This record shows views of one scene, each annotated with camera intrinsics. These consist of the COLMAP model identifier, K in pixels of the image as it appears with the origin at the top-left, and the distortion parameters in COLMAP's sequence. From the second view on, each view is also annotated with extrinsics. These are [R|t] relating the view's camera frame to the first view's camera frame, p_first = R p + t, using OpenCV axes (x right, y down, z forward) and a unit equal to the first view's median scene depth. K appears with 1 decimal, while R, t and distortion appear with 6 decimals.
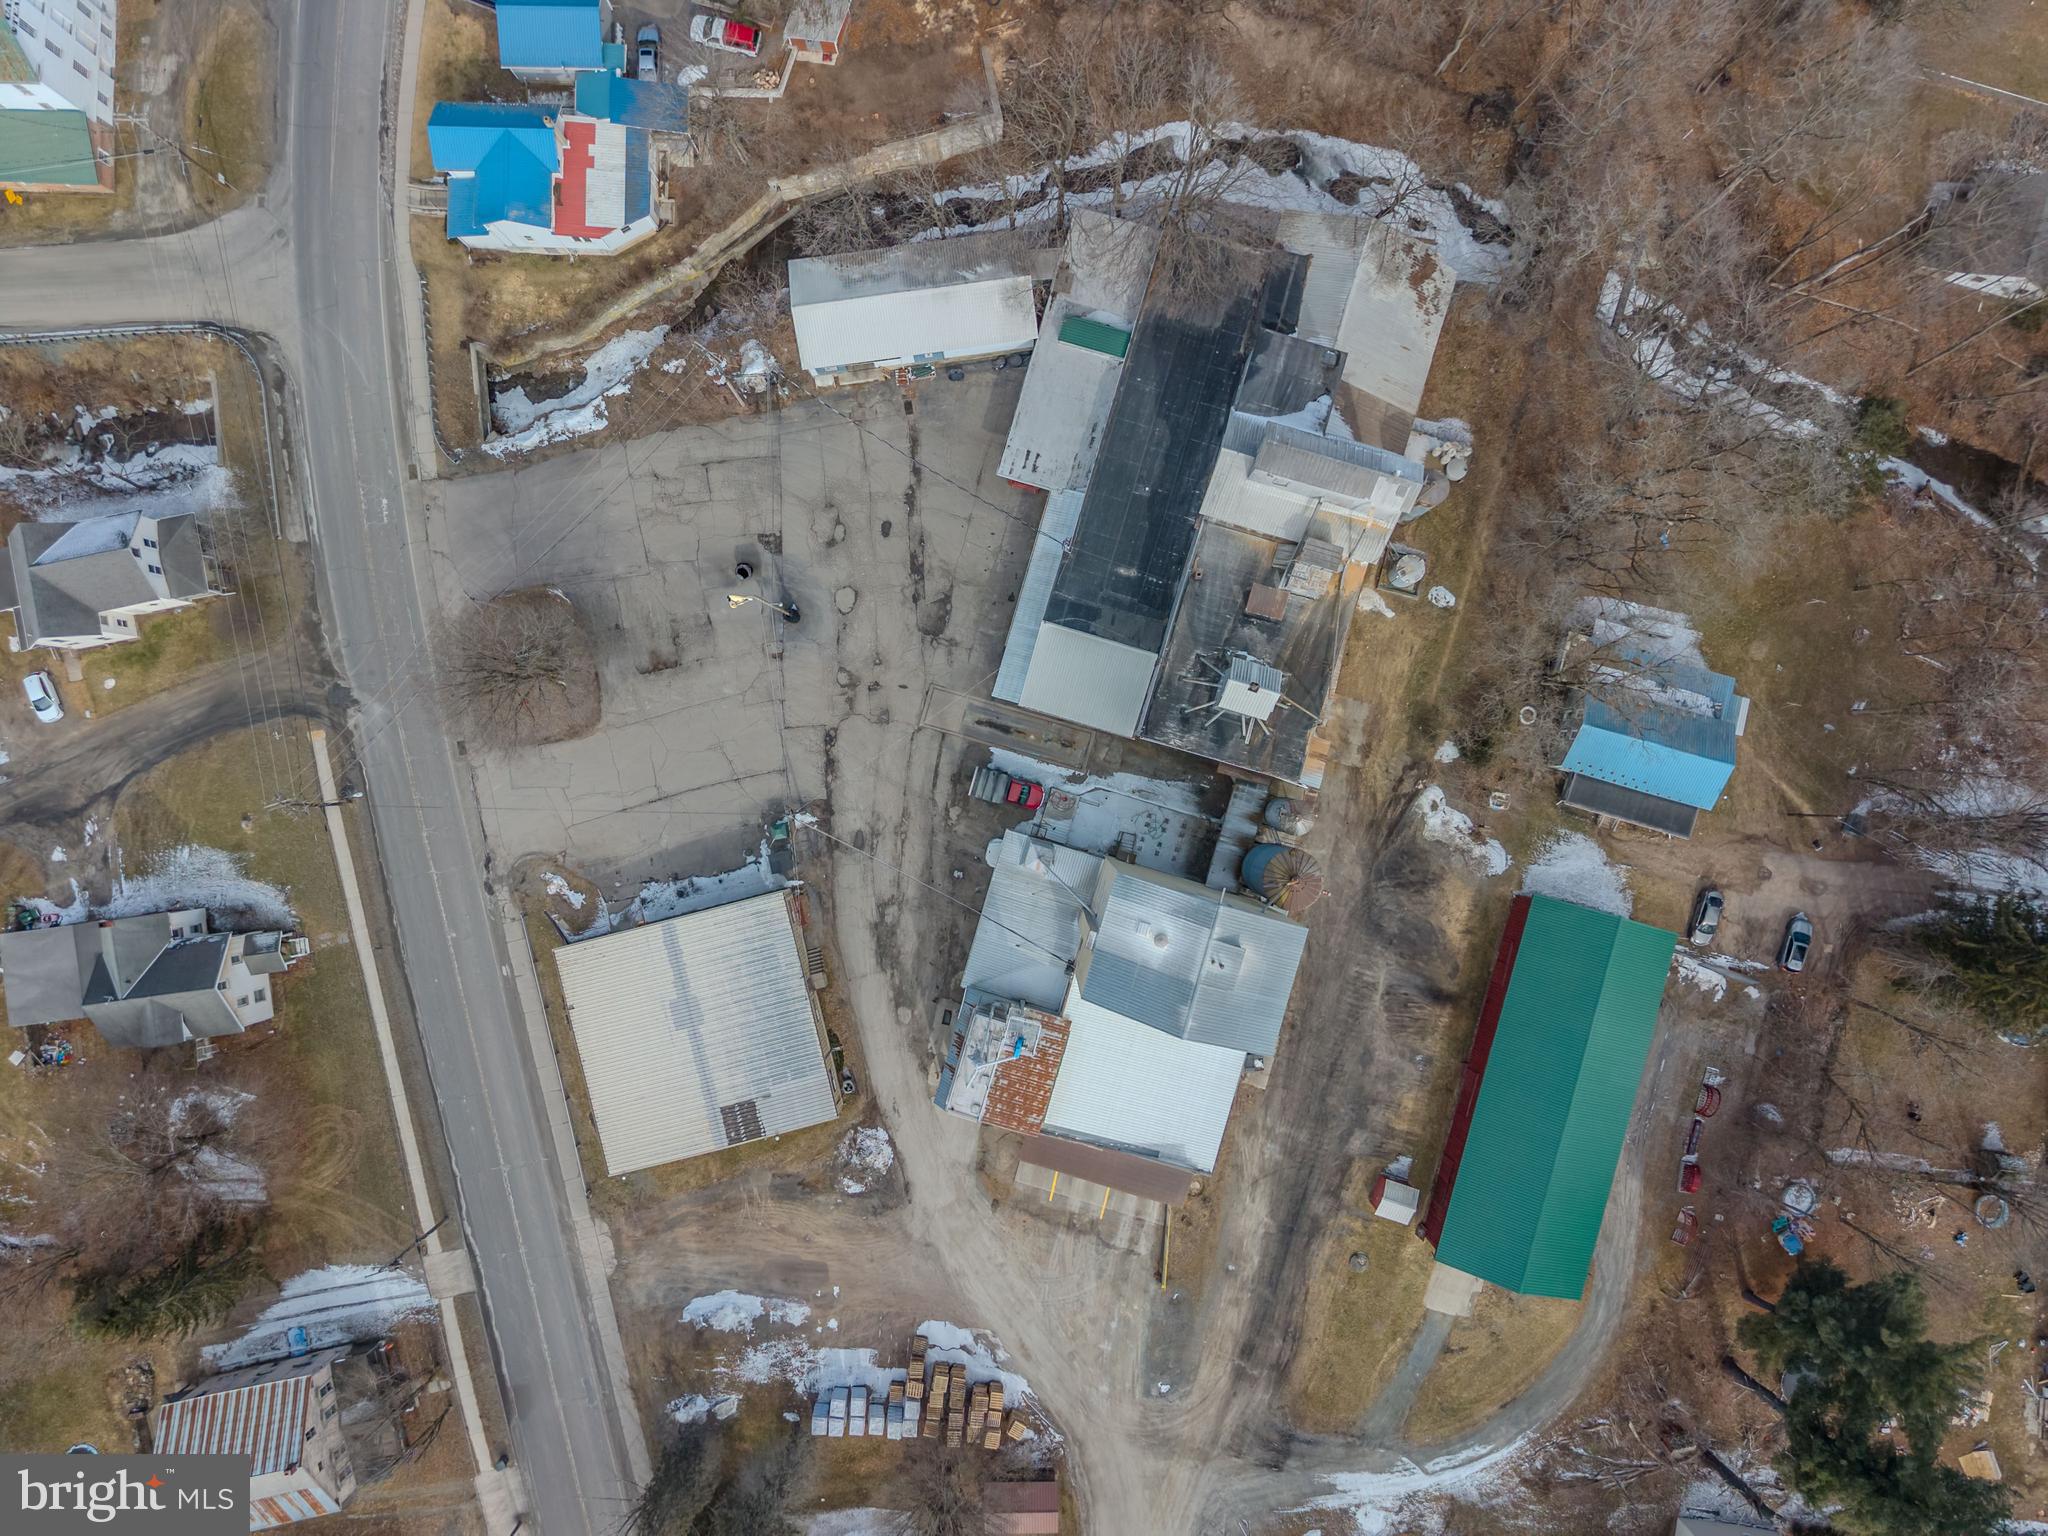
lens RADIAL K [[1388.8, 0, 1027.3], [0, 1388.8, 758.4], [0, 0, 1]] dist [0.074635, -0.117319]
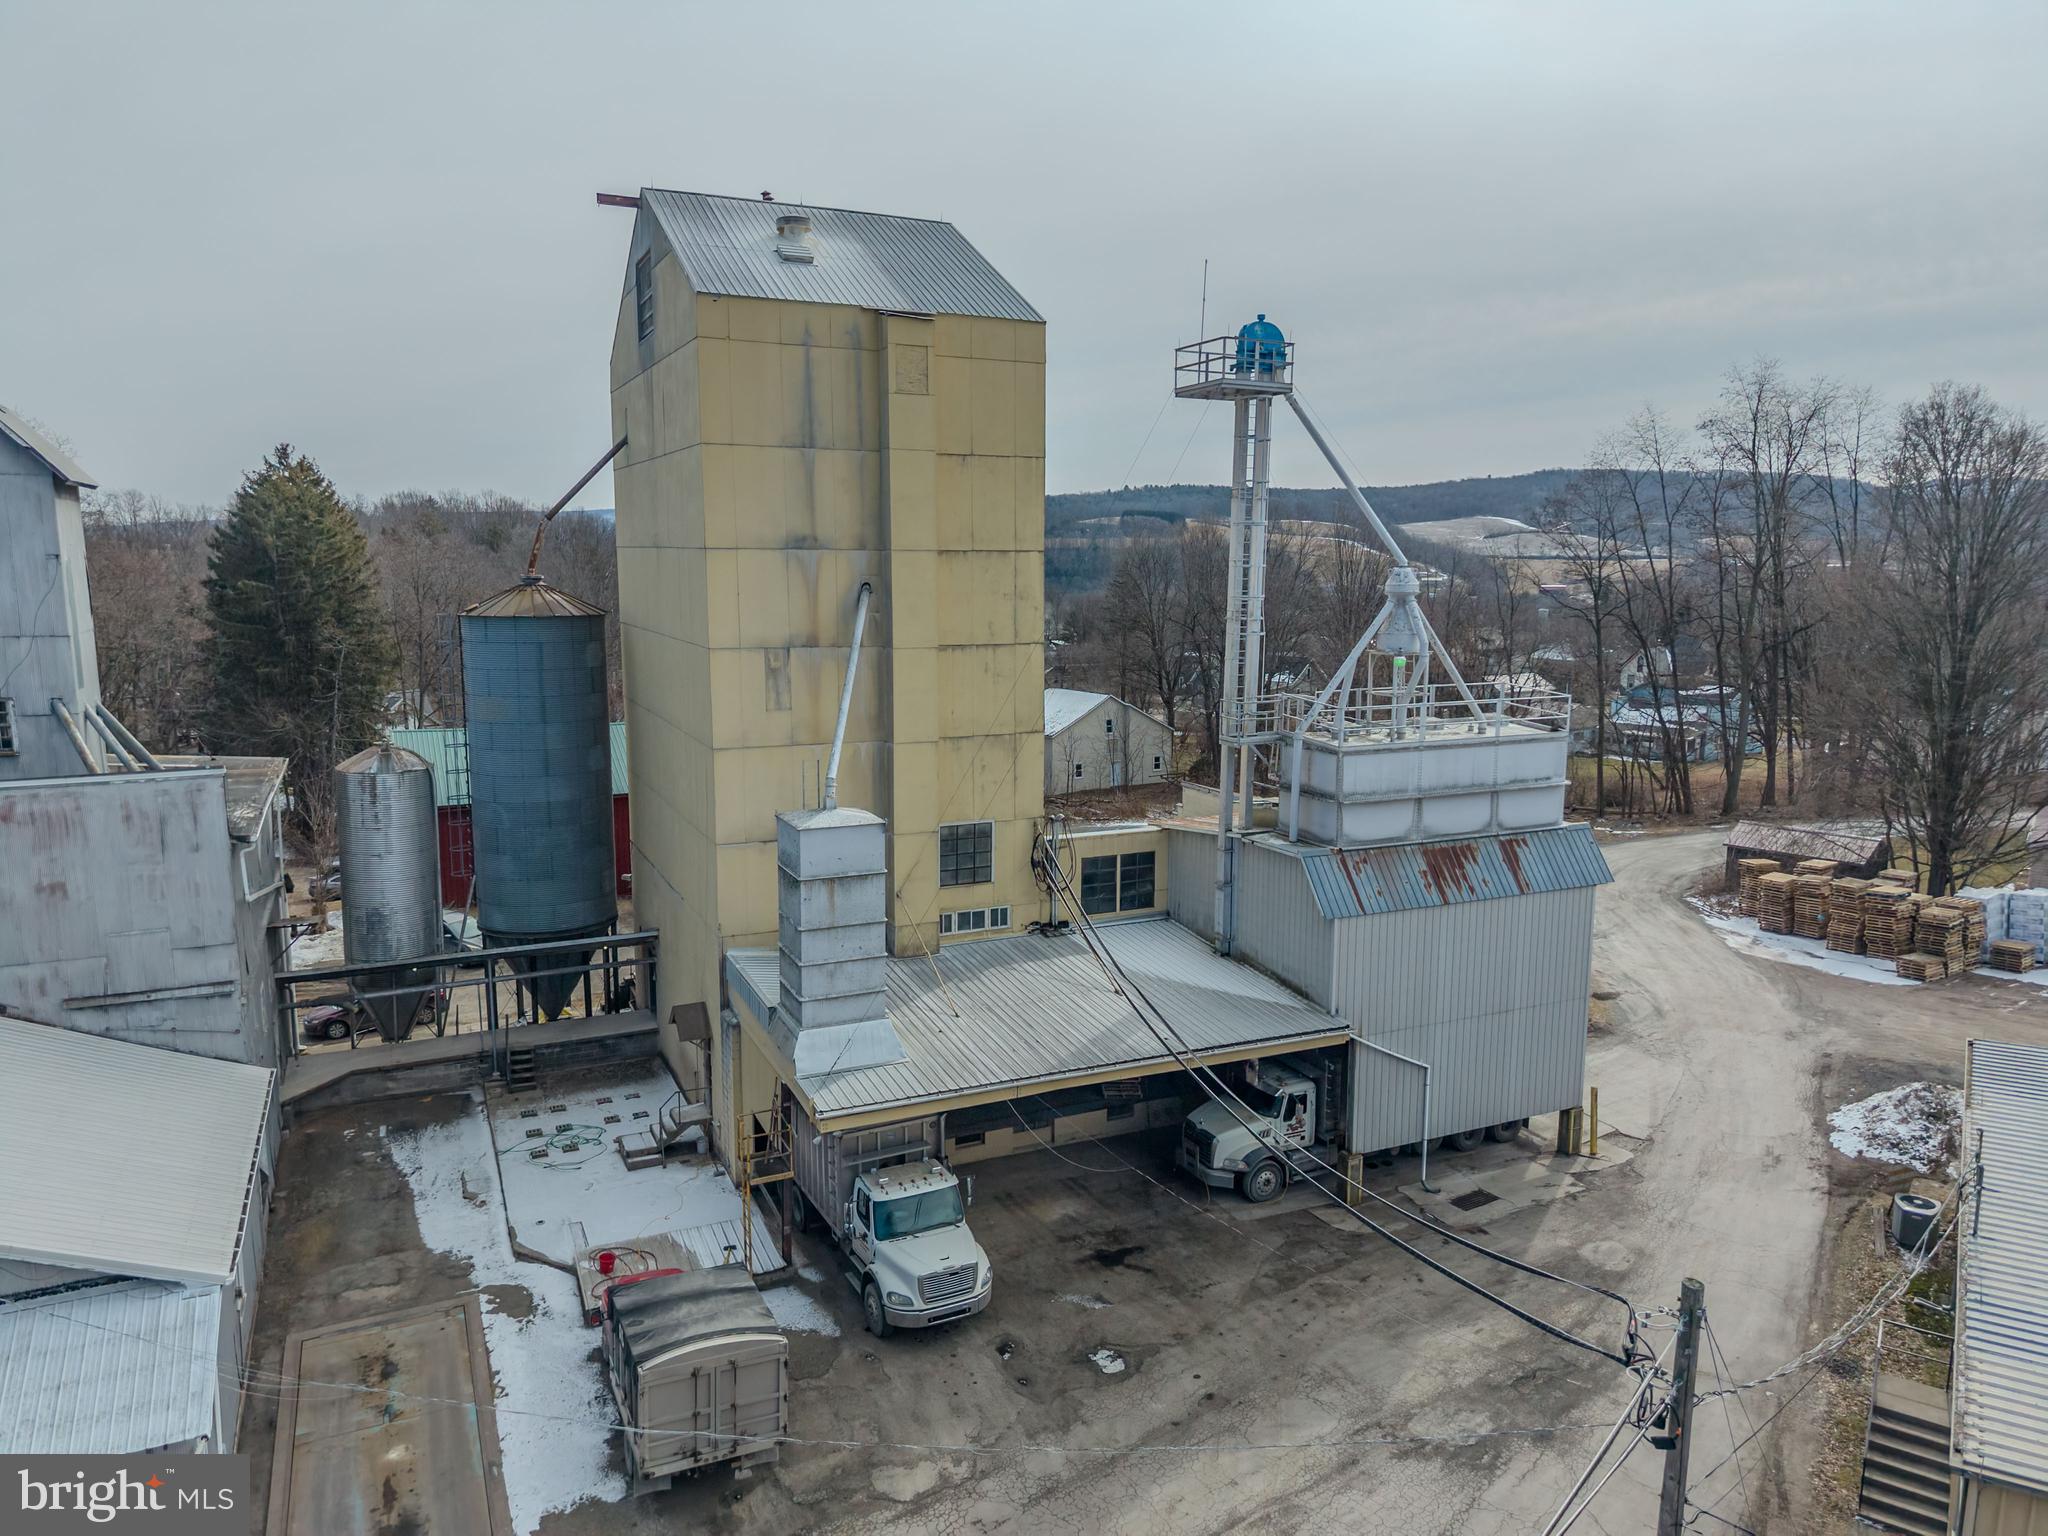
lens RADIAL K [[1379.0, 0, 1035.3], [0, 1379.0, 766.9], [0, 0, 1]] dist [0.002433, -0.003017]
pose [[-0.662677, -0.121128, 0.739045, -0.204752], [0.748596, -0.078757, 0.658332, -0.072709], [-0.021538, 0.989508, 0.142867, 0.873956]]
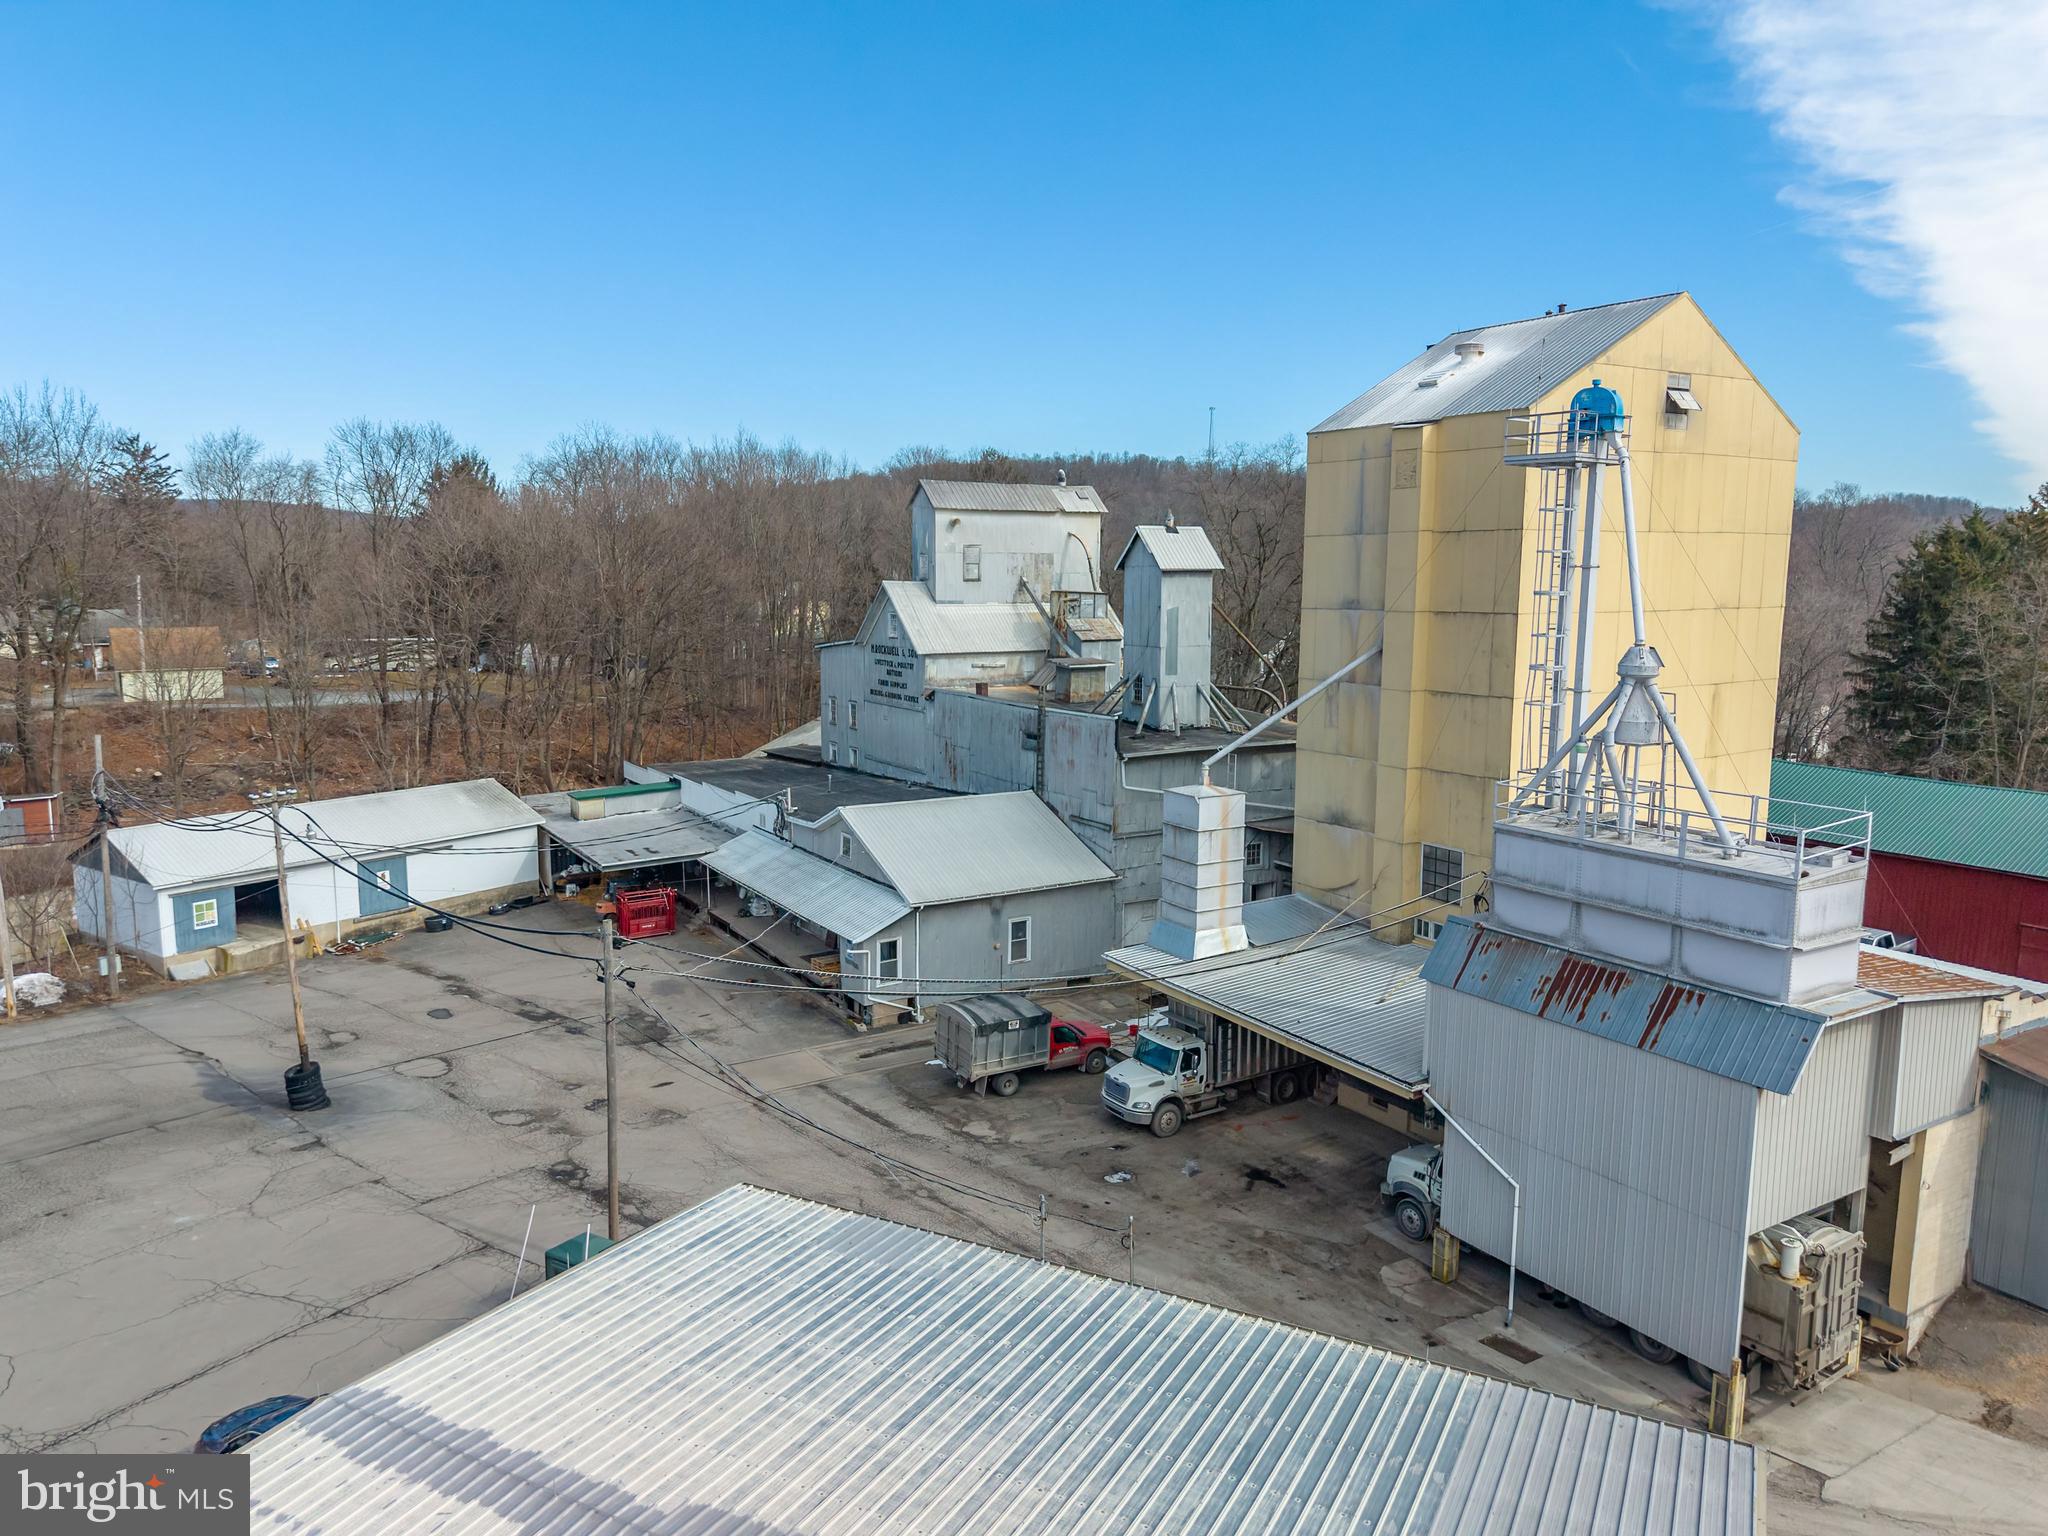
lens RADIAL K [[1388.8, 0, 1027.3], [0, 1388.8, 758.4], [0, 0, 1]] dist [0.074635, -0.117319]
pose [[0.669789, -0.099090, 0.735911, -0.309748], [0.742403, 0.109213, -0.660992, 0.285367], [-0.014873, 0.989067, 0.146714, 0.855620]]
